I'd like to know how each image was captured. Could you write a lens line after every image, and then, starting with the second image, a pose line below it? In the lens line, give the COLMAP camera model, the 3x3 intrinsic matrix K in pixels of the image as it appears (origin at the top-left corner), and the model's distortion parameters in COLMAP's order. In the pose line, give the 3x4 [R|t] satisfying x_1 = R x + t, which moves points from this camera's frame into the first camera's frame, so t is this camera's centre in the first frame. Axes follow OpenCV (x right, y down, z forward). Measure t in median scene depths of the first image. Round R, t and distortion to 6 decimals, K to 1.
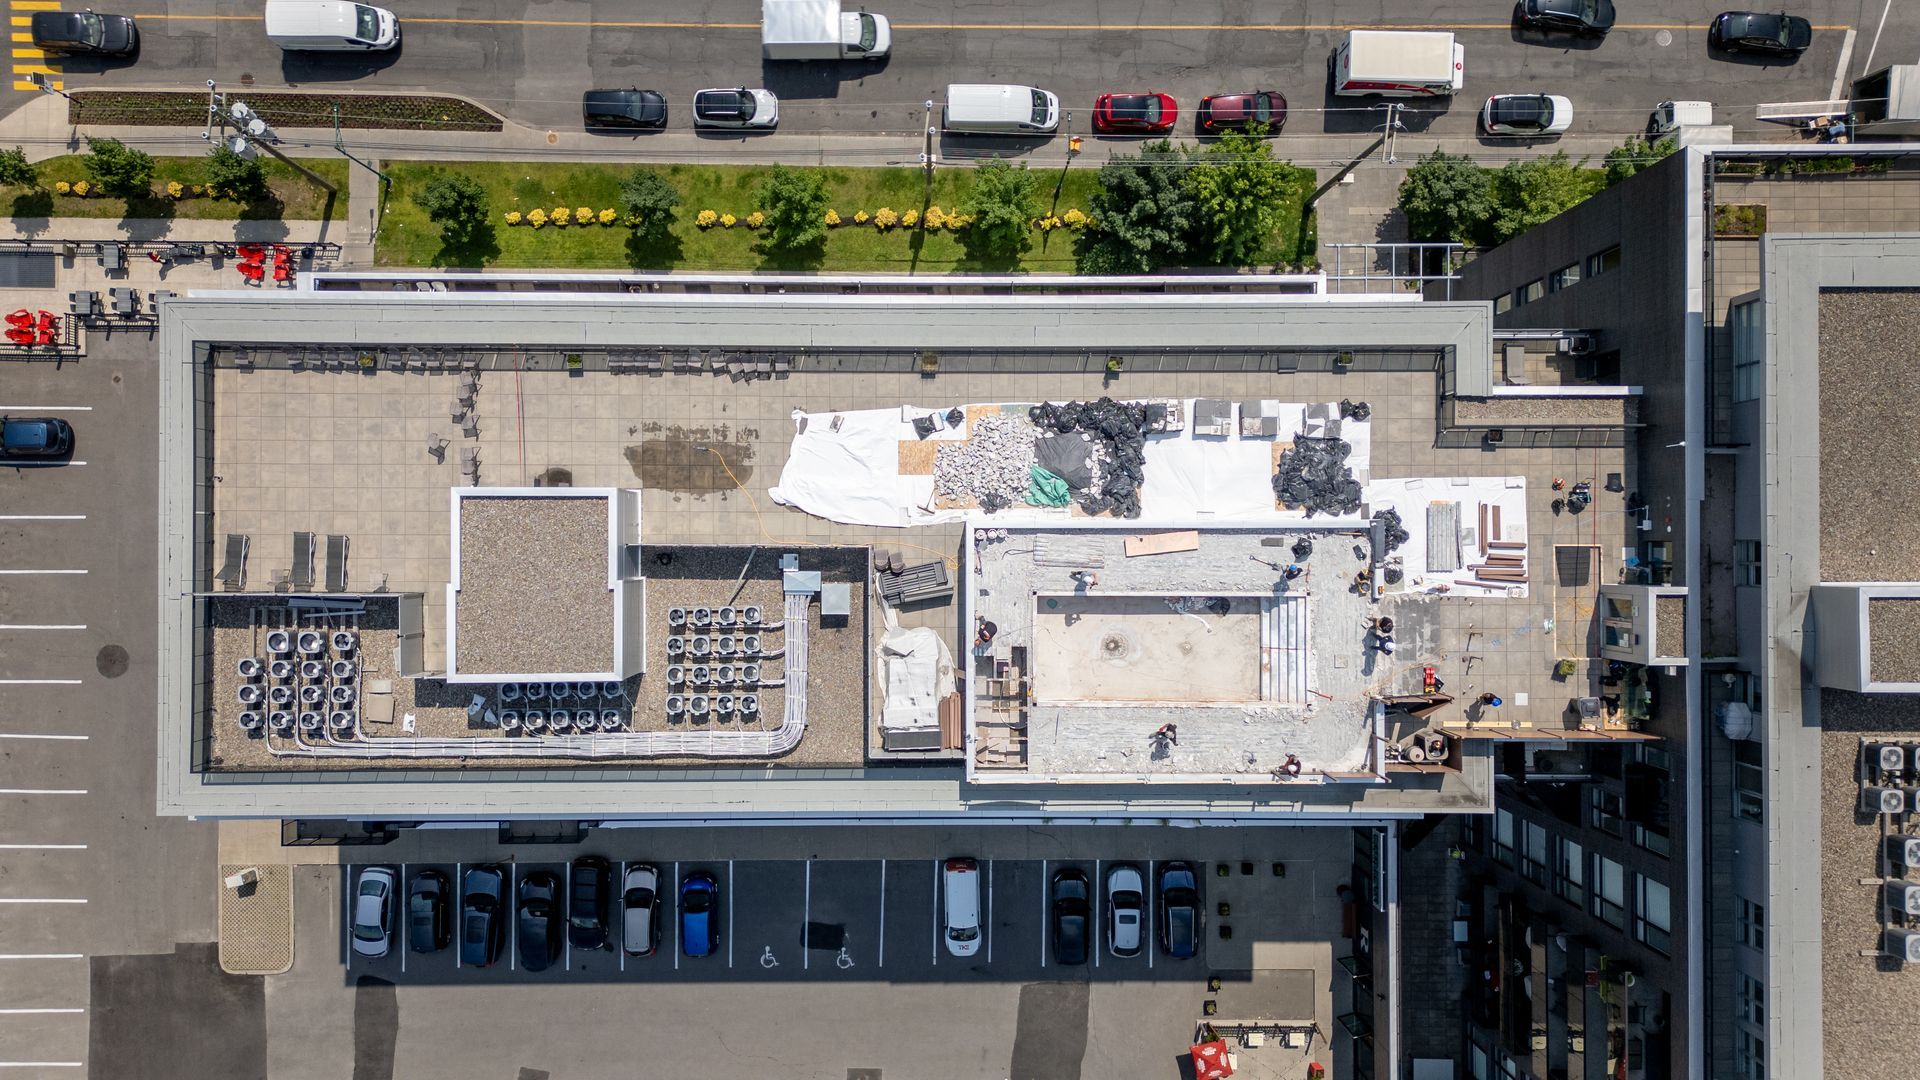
lens RADIAL K [[1369.3, 0, 960.0], [0, 1369.3, 540.0], [0, 0, 1]] dist [0.091799, -0.126854]
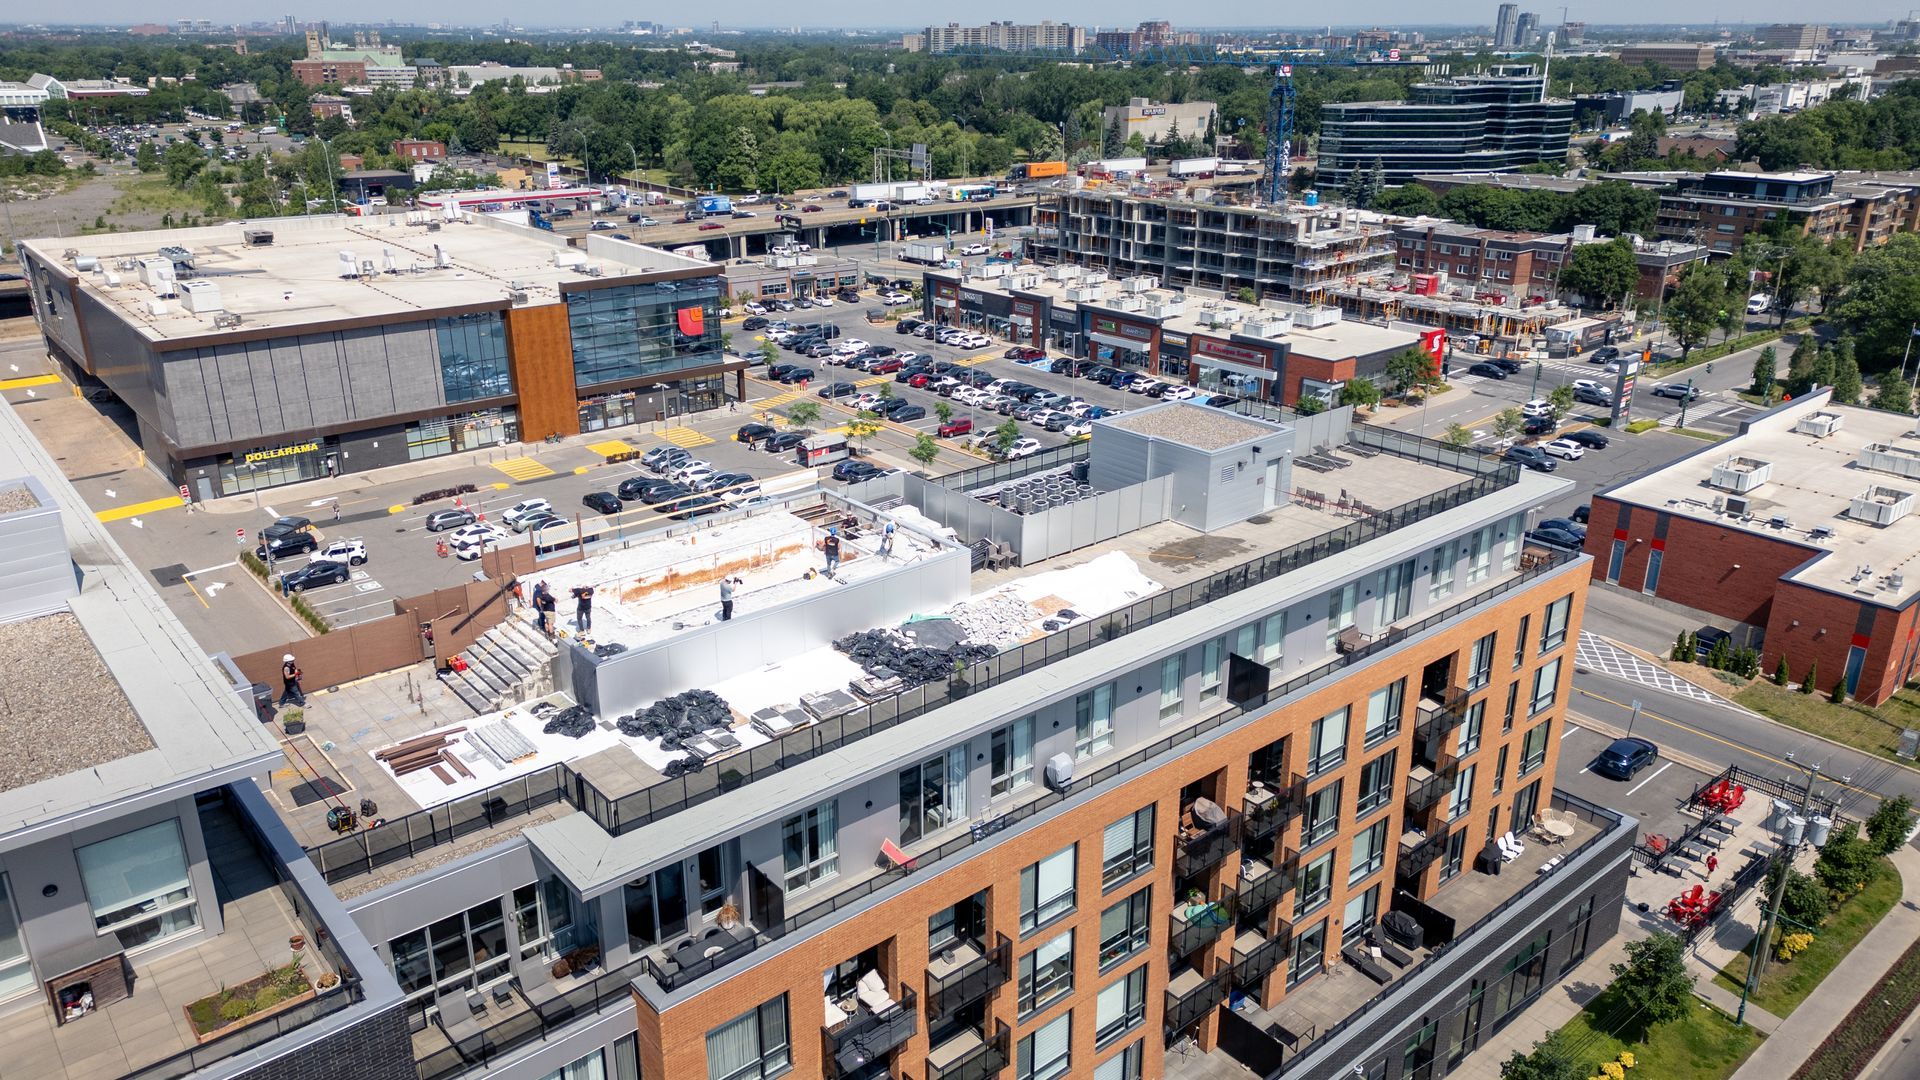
lens RADIAL K [[1369.3, 0, 960.0], [0, 1369.3, 540.0], [0, 0, 1]] dist [0.091799, -0.126854]
pose [[-0.762780, 0.220044, -0.608068, 0.611277], [-0.646651, -0.255156, 0.718845, -0.720617], [0.003025, 0.941529, 0.336919, 0.622169]]
